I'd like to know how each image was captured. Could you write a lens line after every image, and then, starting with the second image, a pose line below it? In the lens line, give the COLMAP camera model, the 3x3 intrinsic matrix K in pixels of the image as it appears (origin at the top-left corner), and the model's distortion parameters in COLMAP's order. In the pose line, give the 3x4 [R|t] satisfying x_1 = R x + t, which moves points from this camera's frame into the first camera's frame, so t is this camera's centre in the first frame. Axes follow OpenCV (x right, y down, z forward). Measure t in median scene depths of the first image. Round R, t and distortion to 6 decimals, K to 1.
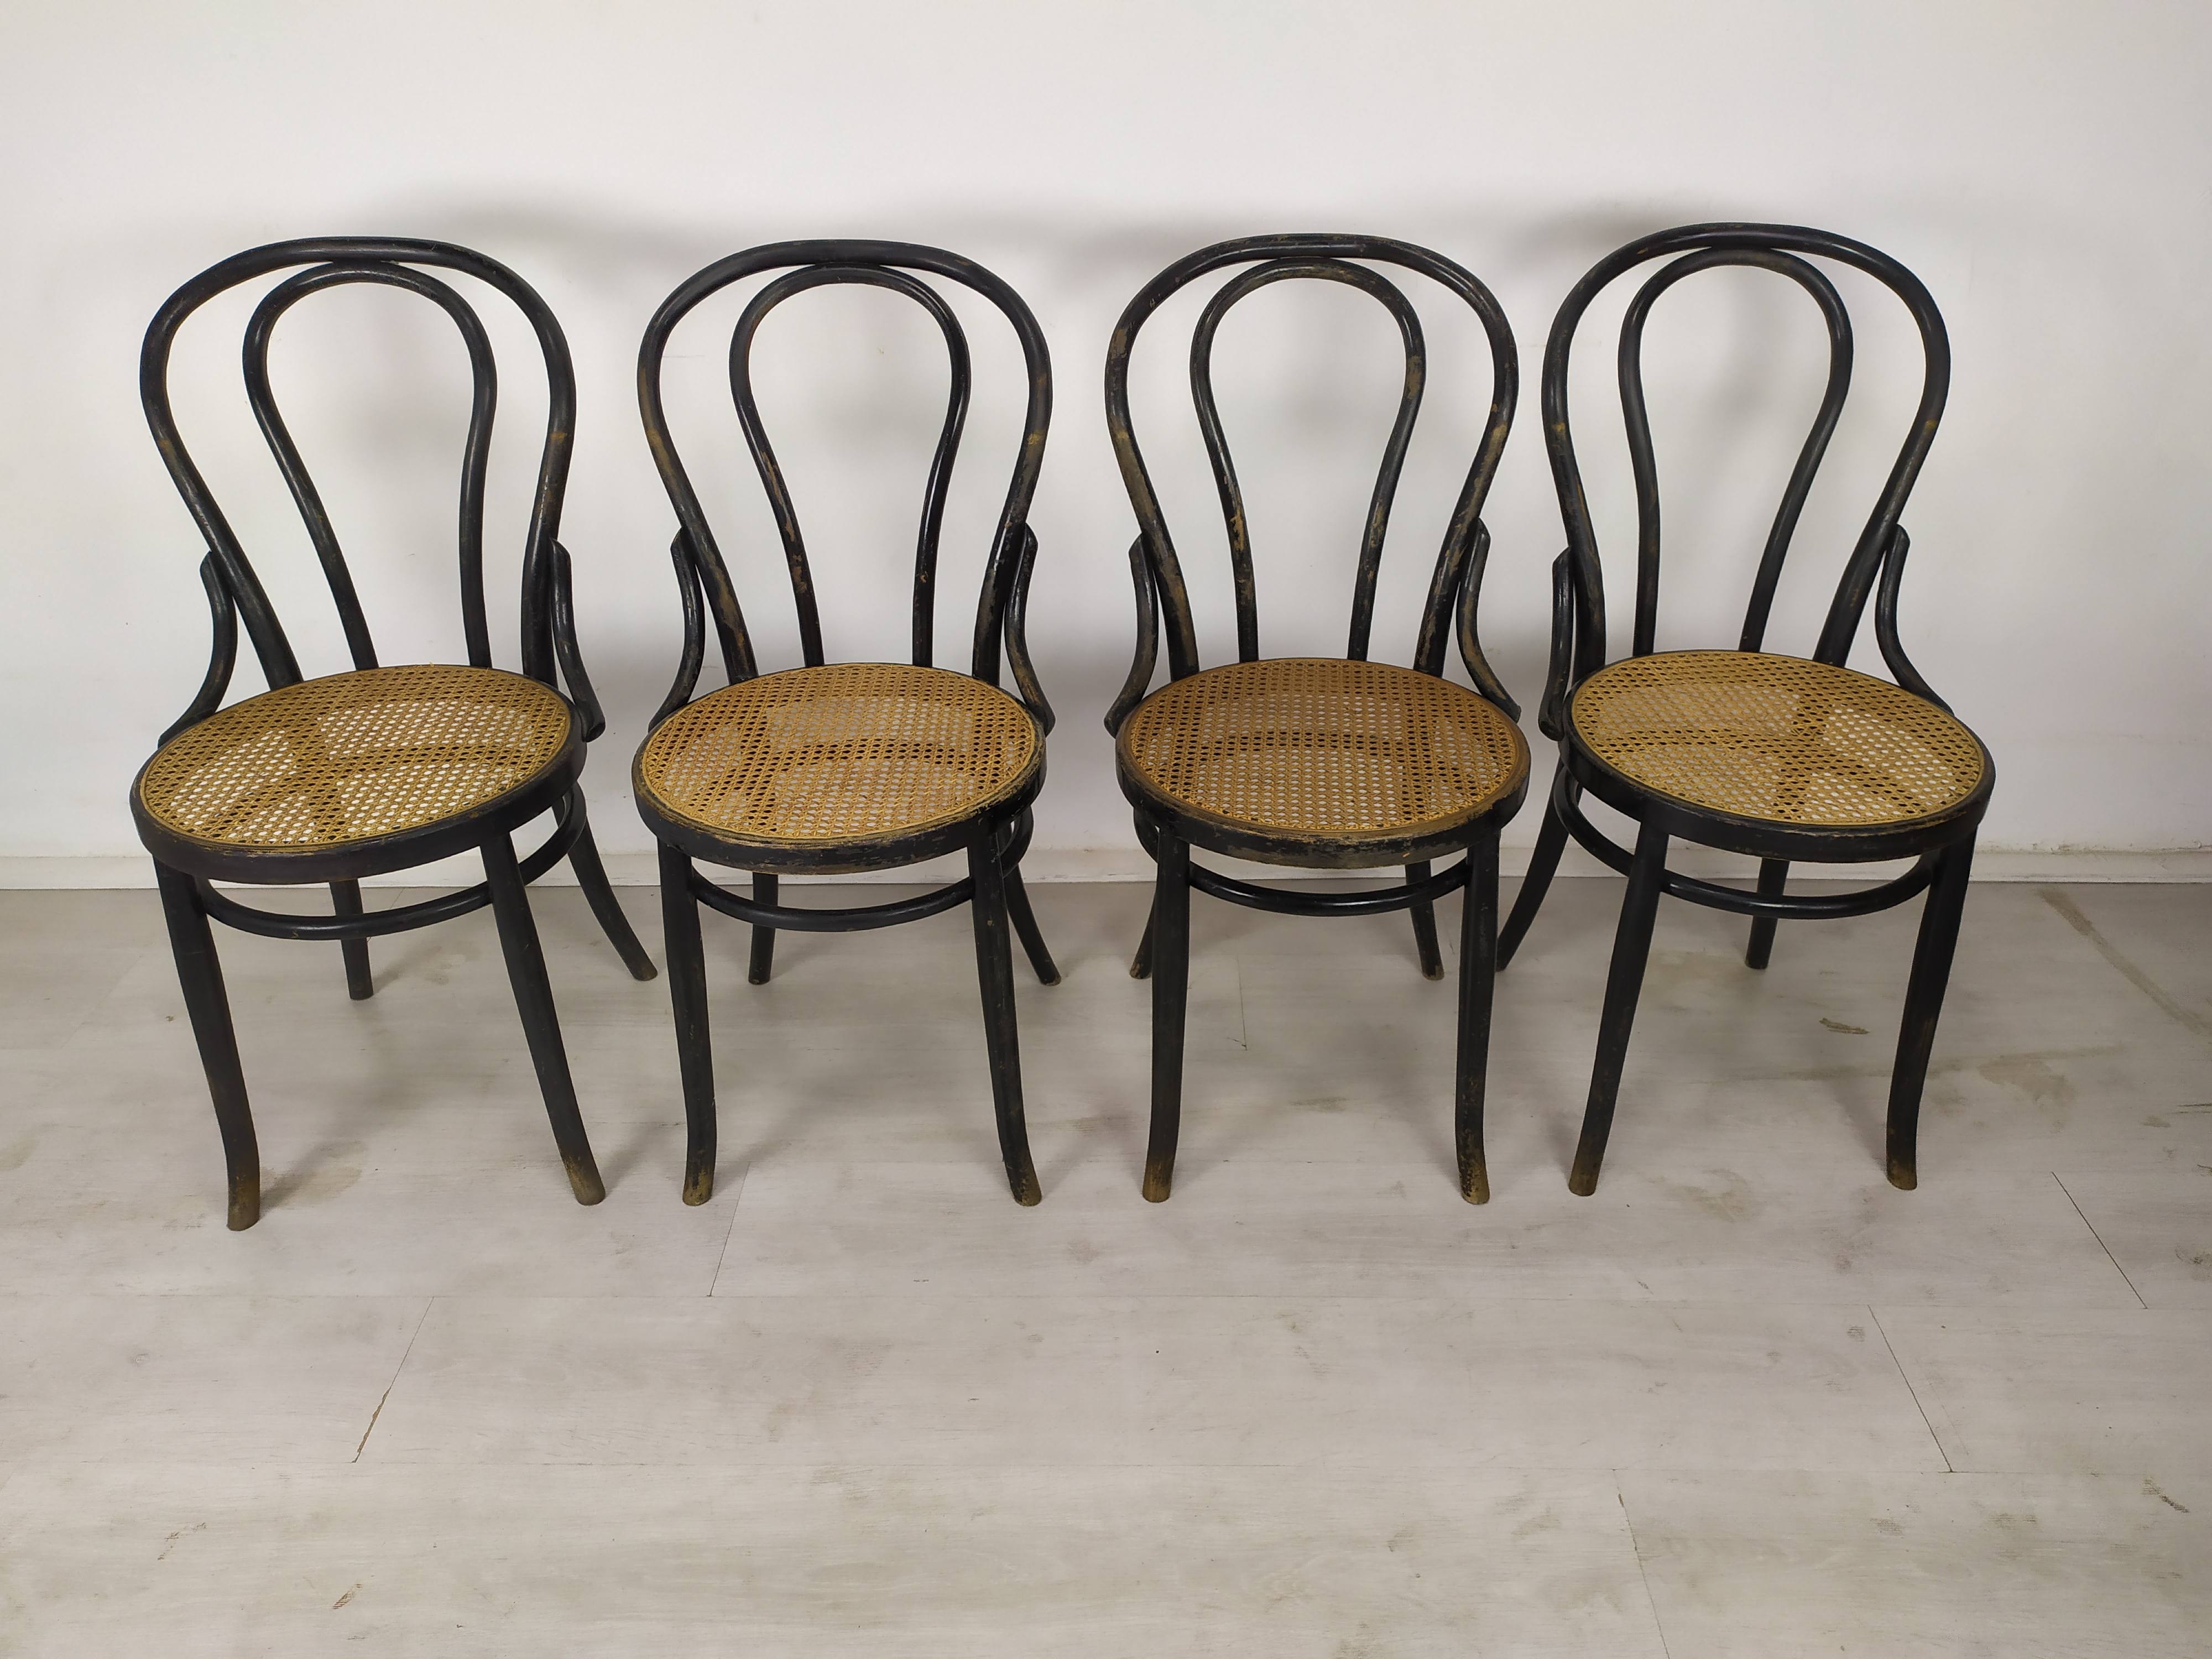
lens RADIAL K [[1659.8, 0, 1124.3], [0, 1659.8, 829.3], [0, 0, 1]] dist [0.019368, -0.019364]
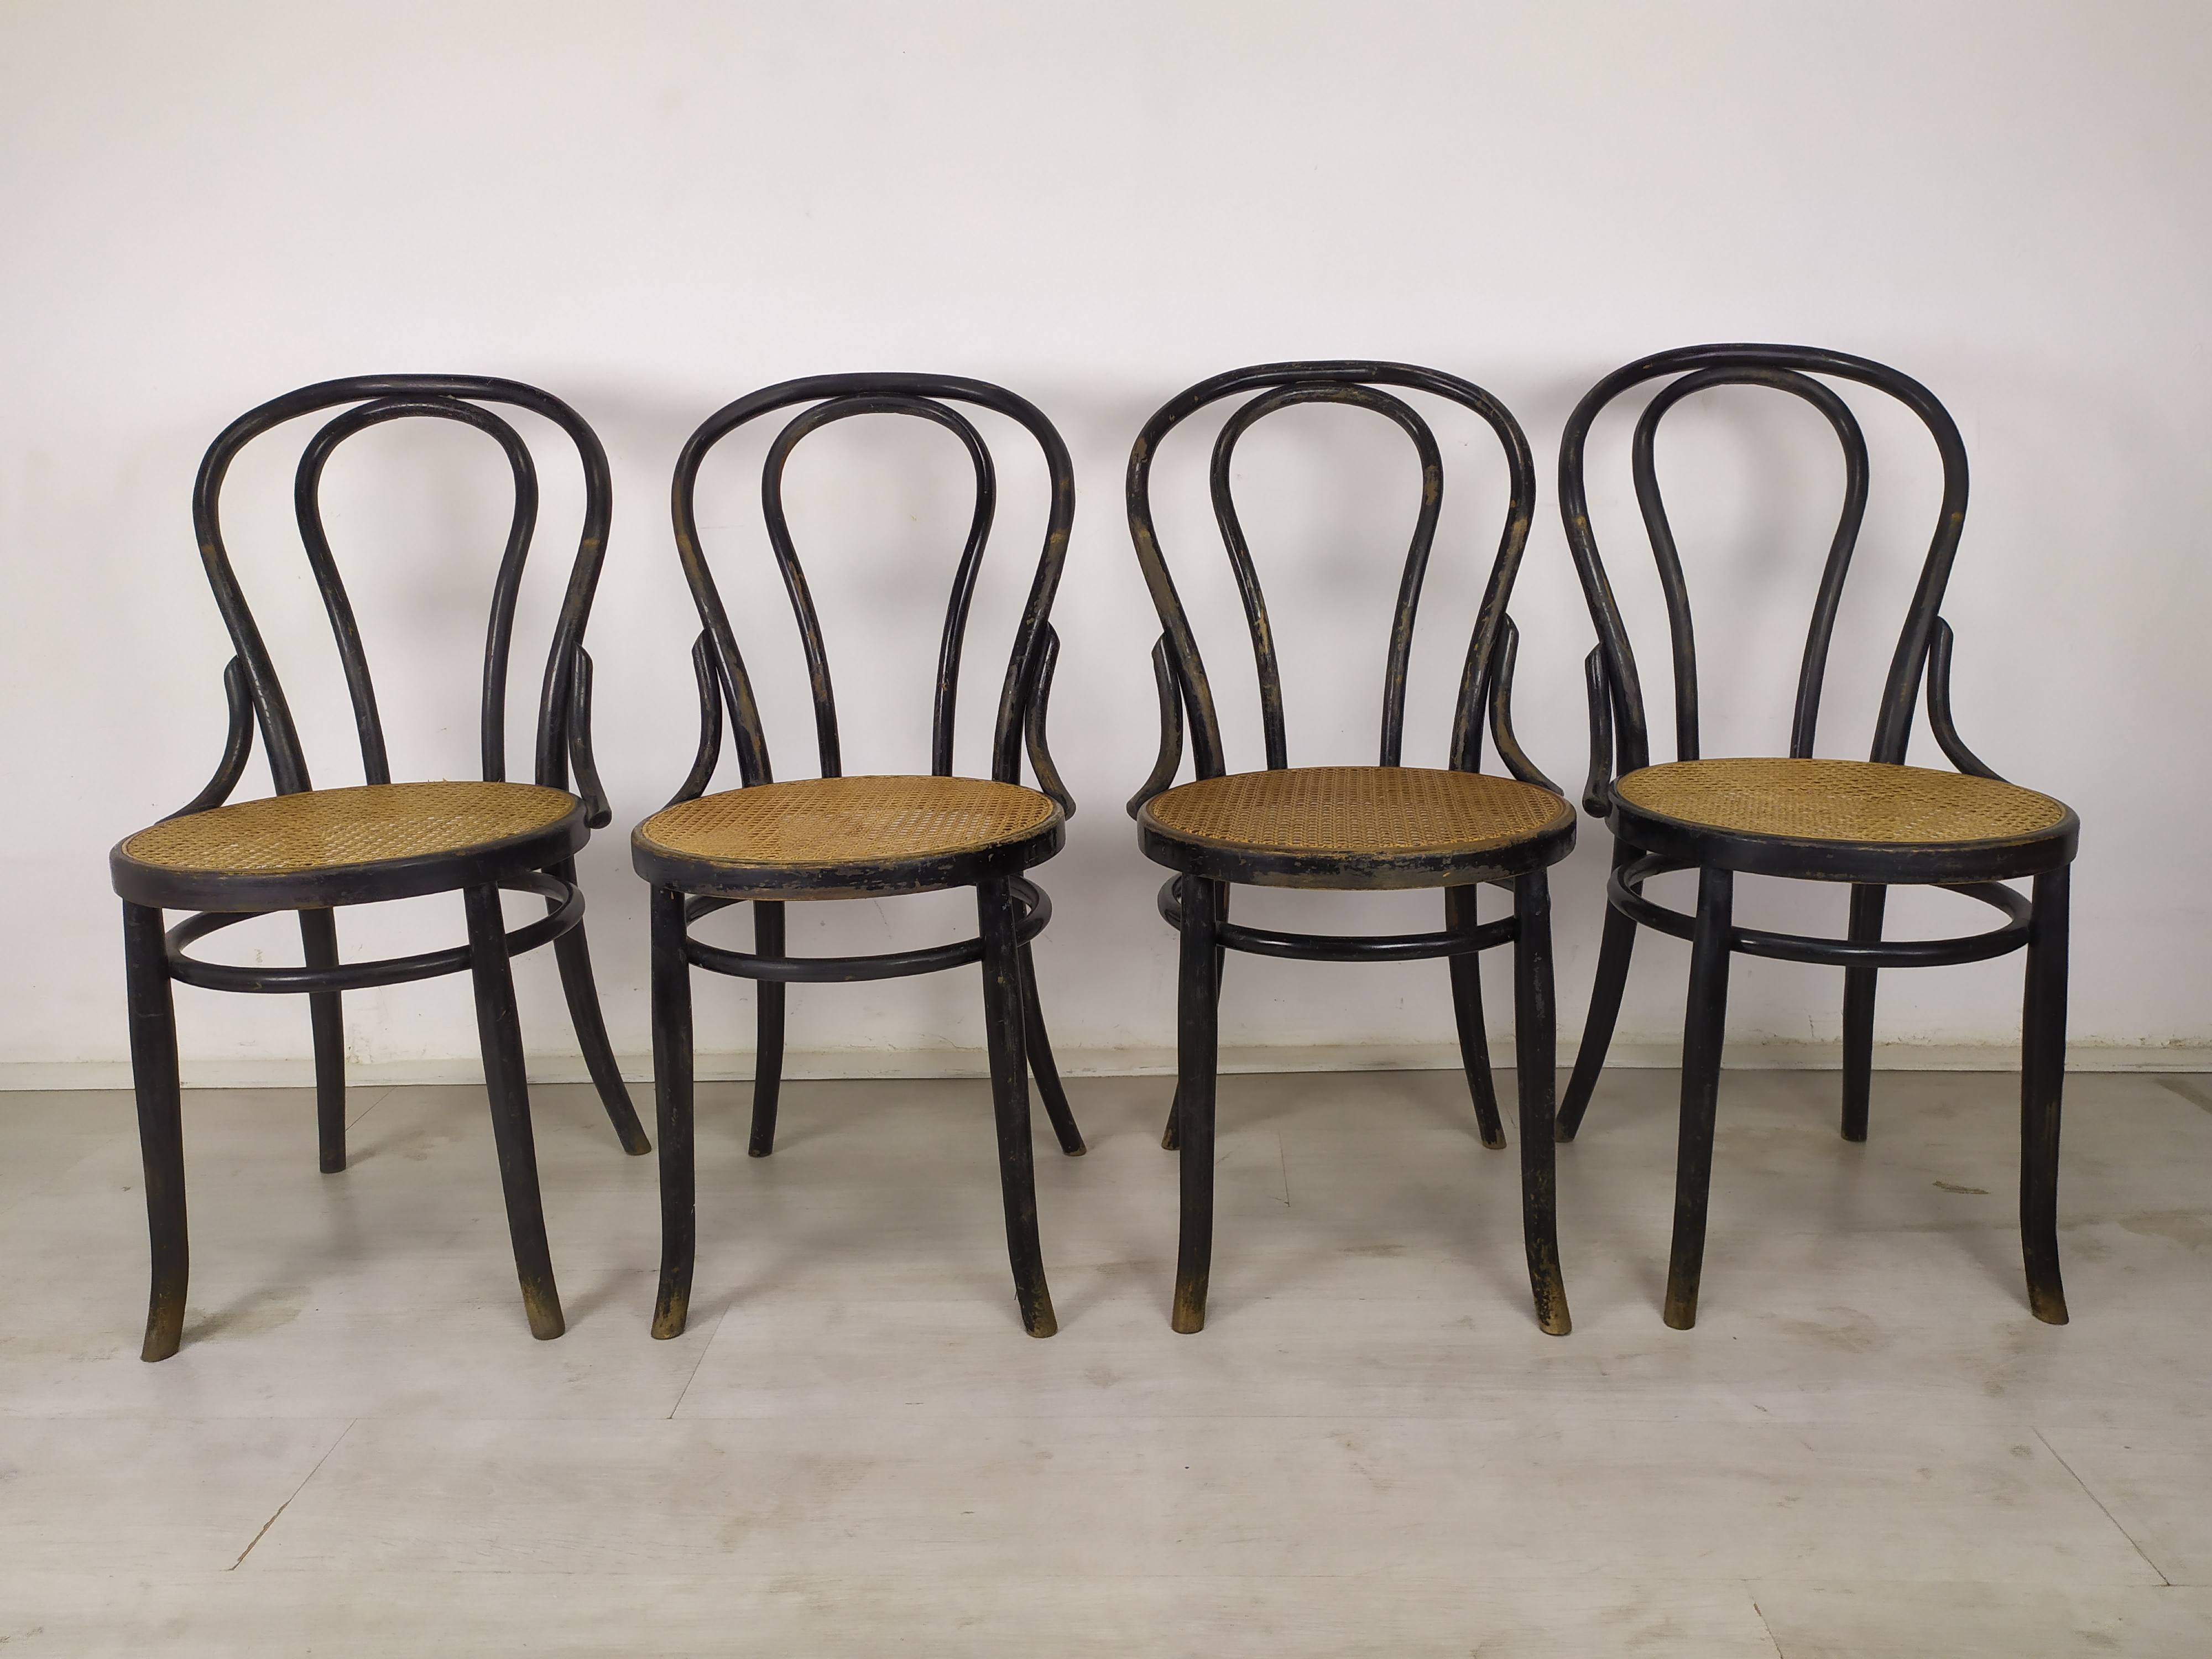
lens RADIAL K [[1659.8, 0, 1125.6], [0, 1659.8, 844.7], [0, 0, 1]] dist [0.019368, -0.019364]
pose [[0.999452, -0.011366, -0.031082, 0.016747], [0.001938, 0.957665, -0.287879, 0.229127], [0.033038, 0.287661, 0.957162, 0.087393]]
